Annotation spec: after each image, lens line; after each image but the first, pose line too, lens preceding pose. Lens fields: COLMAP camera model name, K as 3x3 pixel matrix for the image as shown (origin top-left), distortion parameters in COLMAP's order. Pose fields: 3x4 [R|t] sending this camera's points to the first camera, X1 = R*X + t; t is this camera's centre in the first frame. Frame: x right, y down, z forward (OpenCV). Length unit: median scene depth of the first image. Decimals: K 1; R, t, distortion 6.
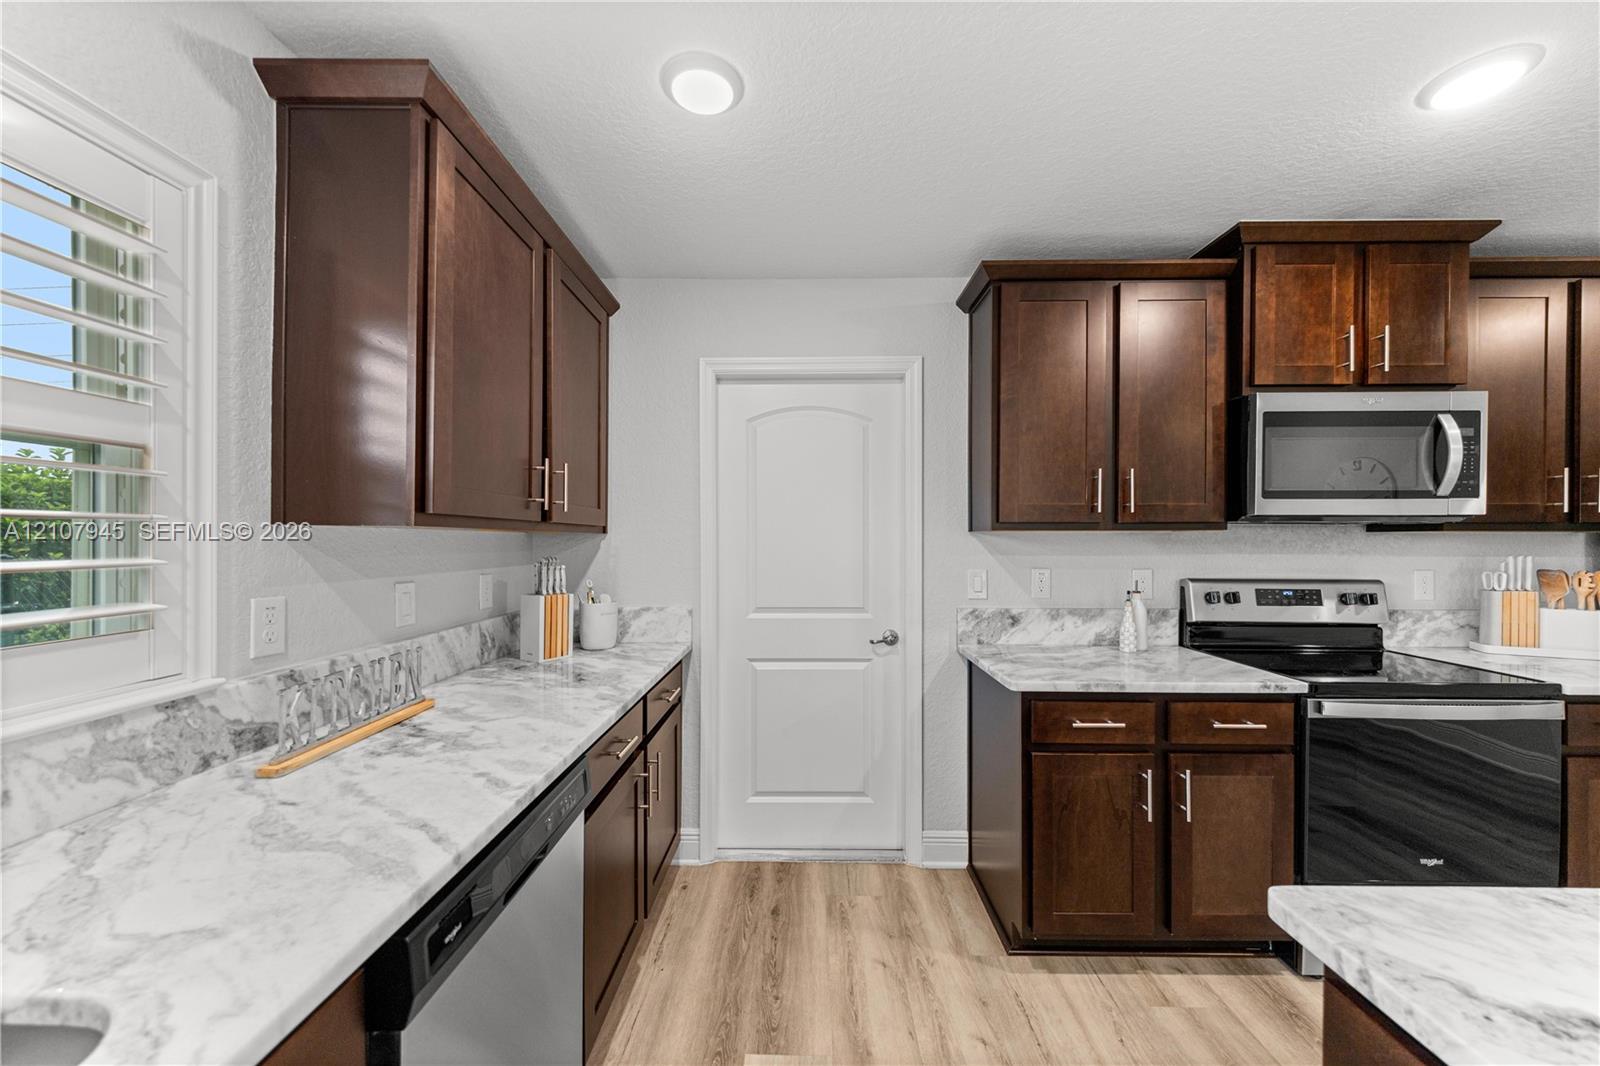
lens RADIAL K [[607.6, 0, 805.7], [0, 607.6, 538.0], [0, 0, 1]] dist [0.014346, -0.000720]
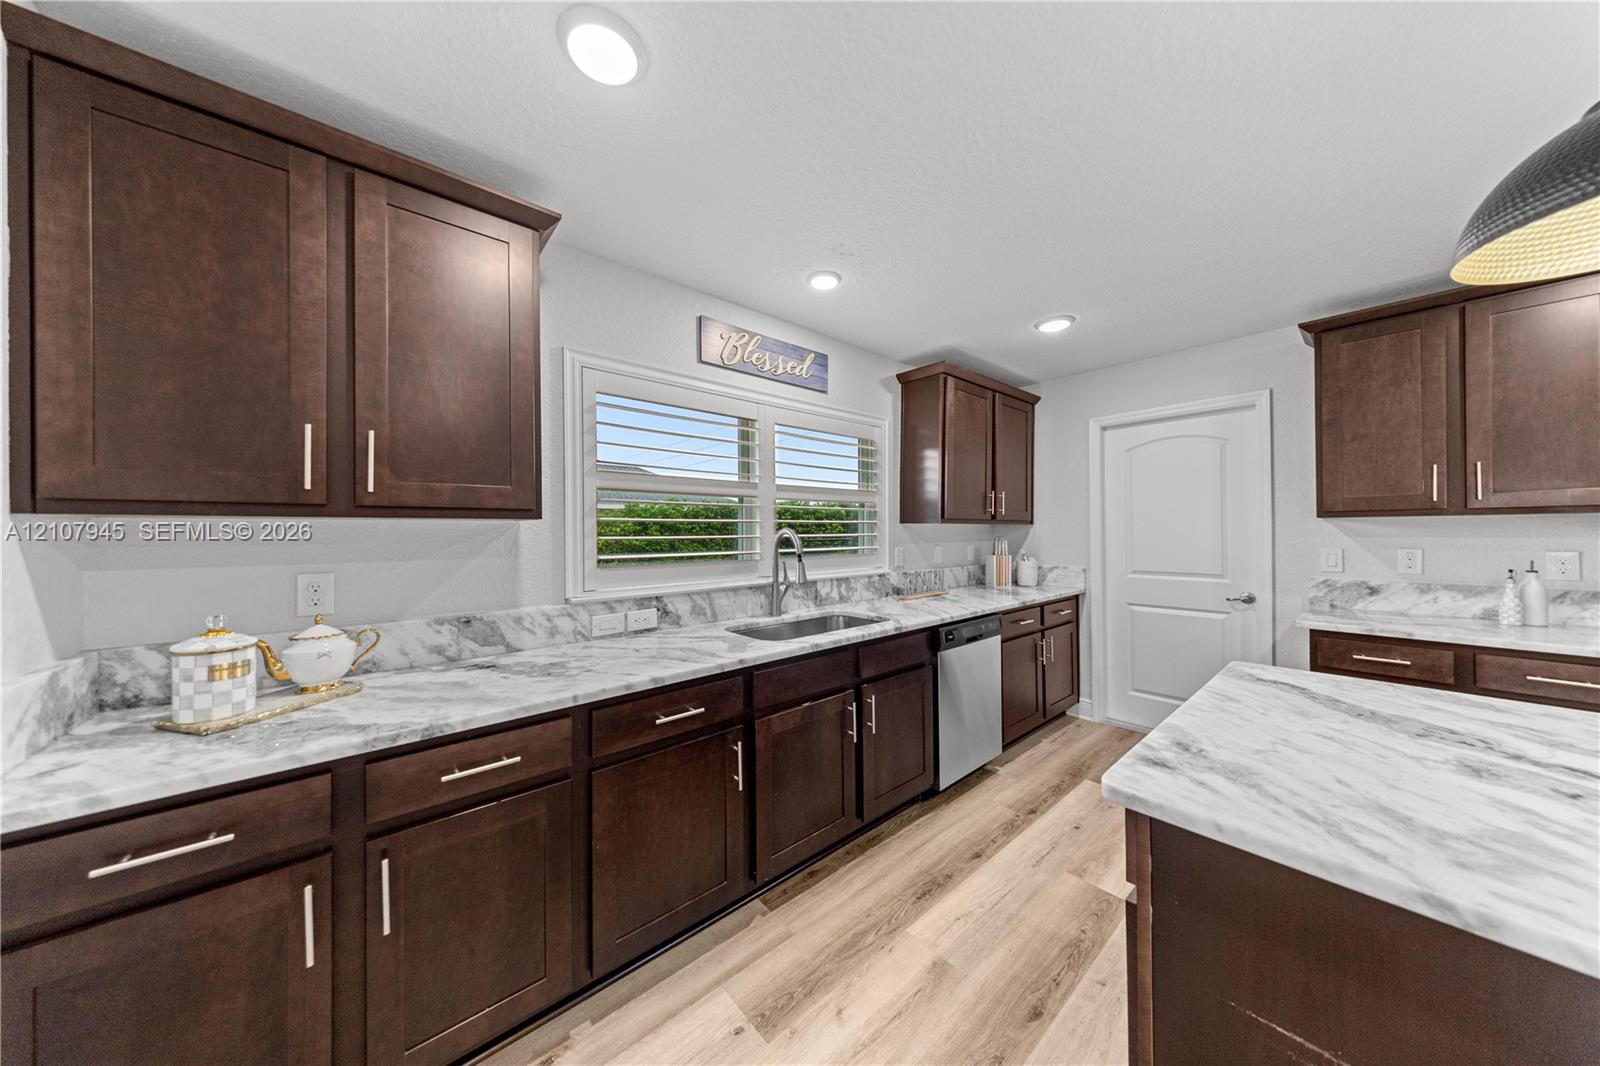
lens RADIAL K [[493.6, 0, 793.8], [0, 493.6, 533.8], [0, 0, 1]] dist [-0.002041, -0.000727]
pose [[0.649031, -0.001275, -0.760761, 0.381325], [0.007504, 0.999961, 0.004726, 0.008973], [0.760725, -0.008776, 0.649015, -0.581509]]
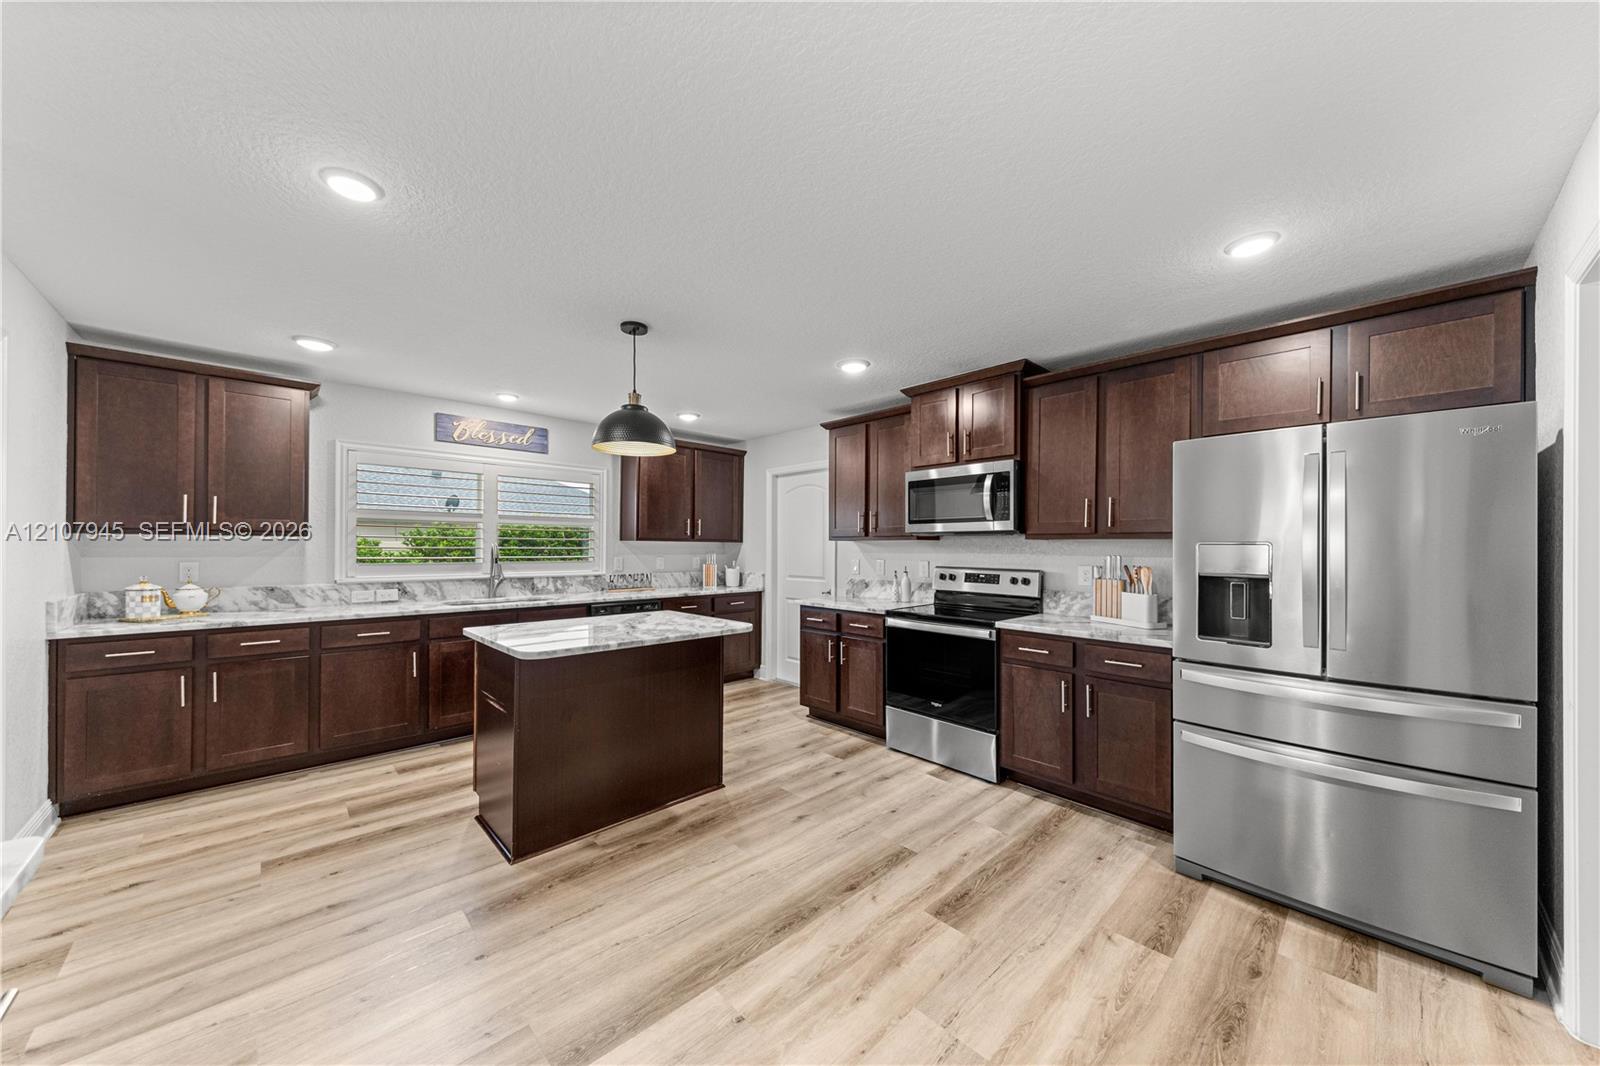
lens RADIAL K [[545.8, 0, 792.7], [0, 545.8, 550.0], [0, 0, 1]] dist [-0.016778, 0.000653]
pose [[0.698507, 0.006097, -0.715577, 1.638096], [-0.004333, 0.999981, 0.004291, 0.014348], [0.715590, 0.000103, 0.698520, -0.482343]]
